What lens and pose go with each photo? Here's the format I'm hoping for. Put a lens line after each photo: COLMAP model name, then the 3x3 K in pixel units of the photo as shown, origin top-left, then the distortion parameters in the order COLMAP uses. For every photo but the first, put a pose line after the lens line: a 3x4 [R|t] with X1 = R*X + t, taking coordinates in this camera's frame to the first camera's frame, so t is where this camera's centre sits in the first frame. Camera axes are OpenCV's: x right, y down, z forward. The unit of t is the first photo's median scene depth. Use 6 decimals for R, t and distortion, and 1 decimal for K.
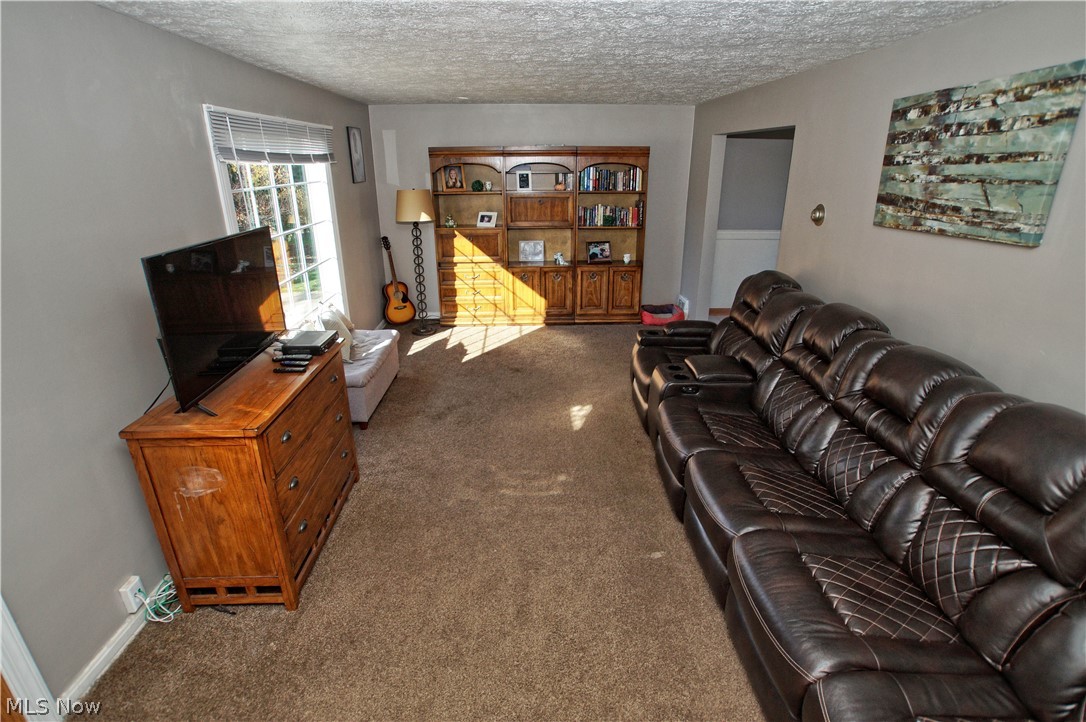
lens RADIAL K [[530.2, 0, 543.0], [0, 530.2, 361.0], [0, 0, 1]] dist [-0.075824, 0.039033]
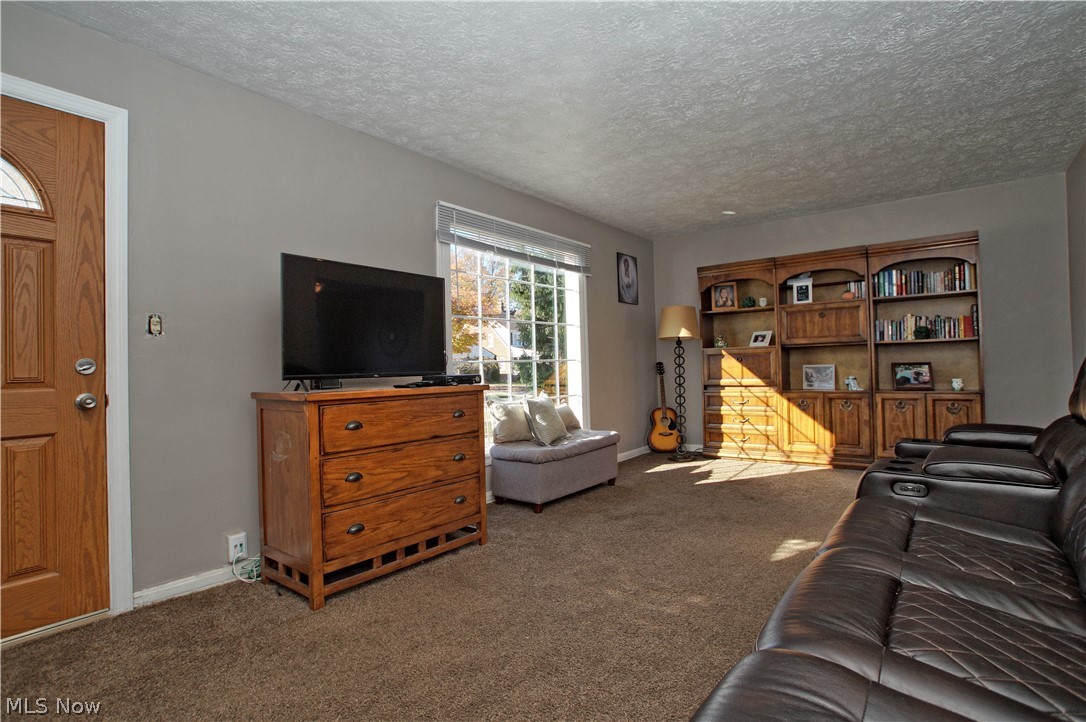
lens RADIAL K [[527.3, 0, 549.0], [0, 527.3, 358.9], [0, 0, 1]] dist [-0.082676, 0.037381]
pose [[0.767868, -0.025333, -0.640107, 0.186407], [-0.207083, 0.935754, -0.285449, 0.091089], [0.606214, 0.351743, 0.713289, 0.170293]]
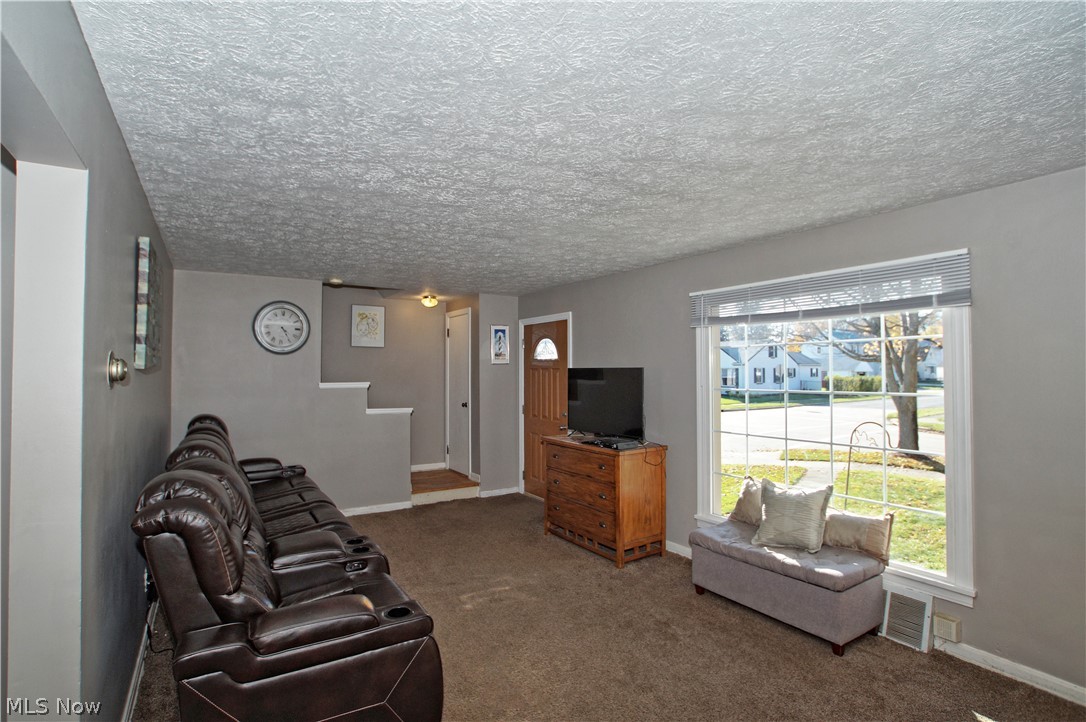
lens RADIAL K [[530.2, 0, 543.0], [0, 530.2, 361.0], [0, 0, 1]] dist [-0.075824, 0.039033]
pose [[-0.862453, -0.008868, -0.506059, 0.248481], [-0.179689, 0.940079, 0.289763, -0.319299], [0.473167, 0.340840, -0.812368, 0.994420]]
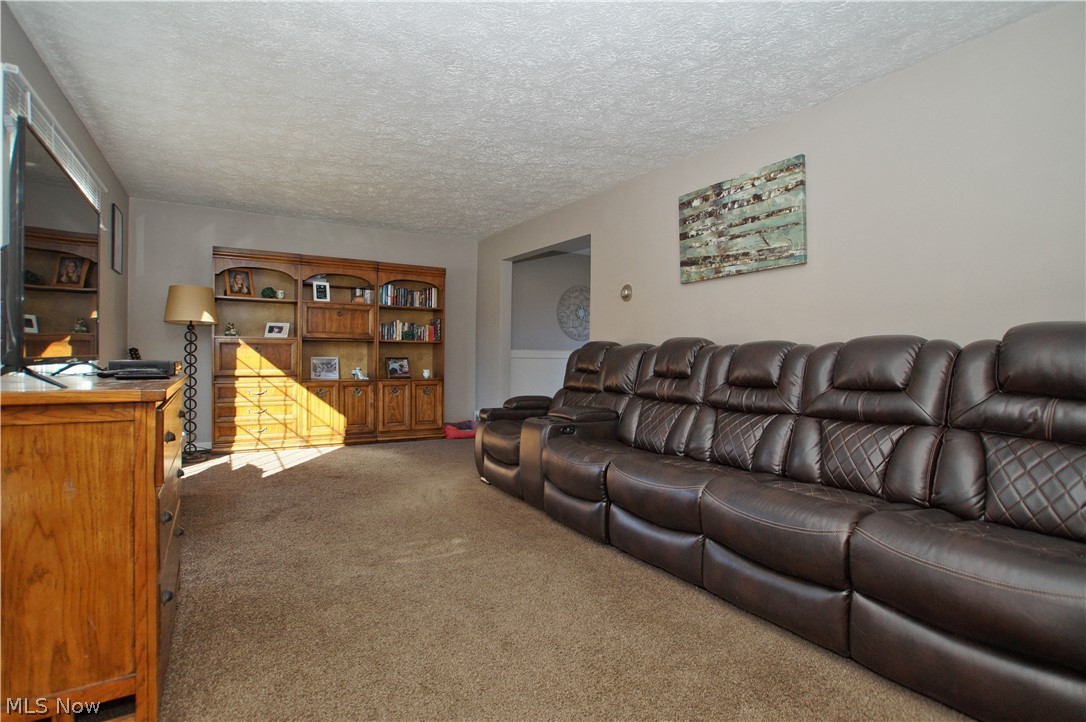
lens RADIAL K [[530.2, 0, 543.0], [0, 530.2, 361.0], [0, 0, 1]] dist [-0.075824, 0.039033]
pose [[0.869729, 0.008467, 0.493457, -0.154585], [0.160633, 0.940554, -0.299257, 0.127819], [-0.466657, 0.339538, 0.816667, 0.070506]]
